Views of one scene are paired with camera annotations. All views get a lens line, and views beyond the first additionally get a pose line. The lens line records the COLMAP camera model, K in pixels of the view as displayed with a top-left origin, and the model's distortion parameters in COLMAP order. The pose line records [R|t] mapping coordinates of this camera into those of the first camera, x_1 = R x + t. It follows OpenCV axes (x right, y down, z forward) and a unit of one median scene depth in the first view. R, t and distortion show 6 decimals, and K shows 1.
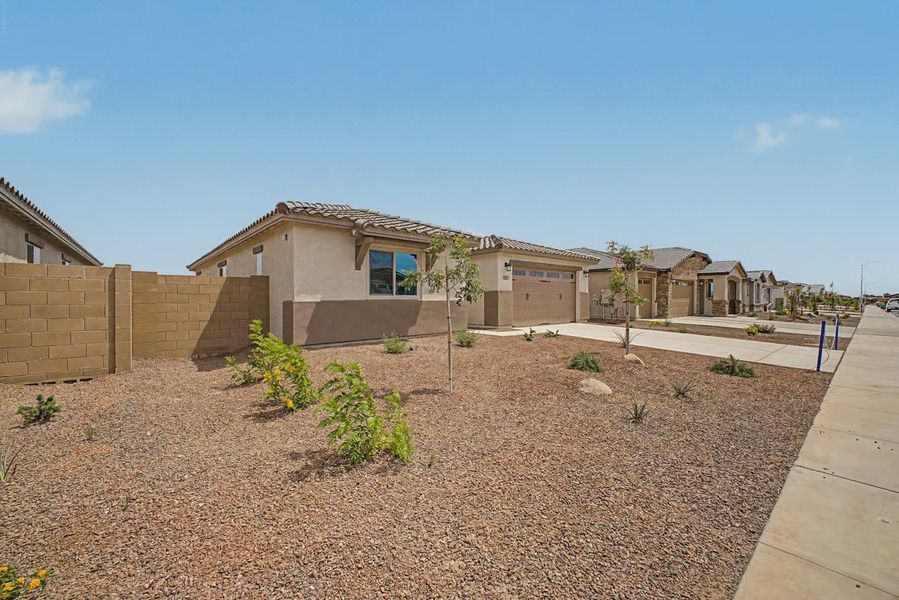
lens RADIAL K [[349.9, 0, 449.5], [0, 349.9, 300.0], [0, 0, 1]] dist [0.018621, 0.000033]
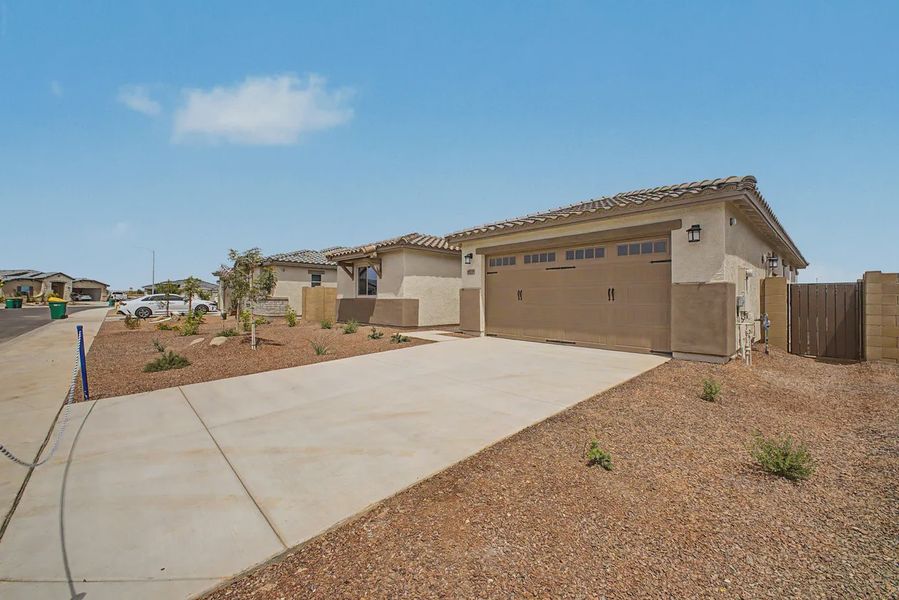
lens RADIAL K [[349.9, 0, 449.5], [0, 349.9, 300.0], [0, 0, 1]] dist [0.018621, 0.000033]
pose [[0.036889, 0.004697, -0.999308, 0.983663], [-0.007928, 0.999959, 0.004407, -0.001906], [0.999288, 0.007759, 0.036924, 0.926063]]
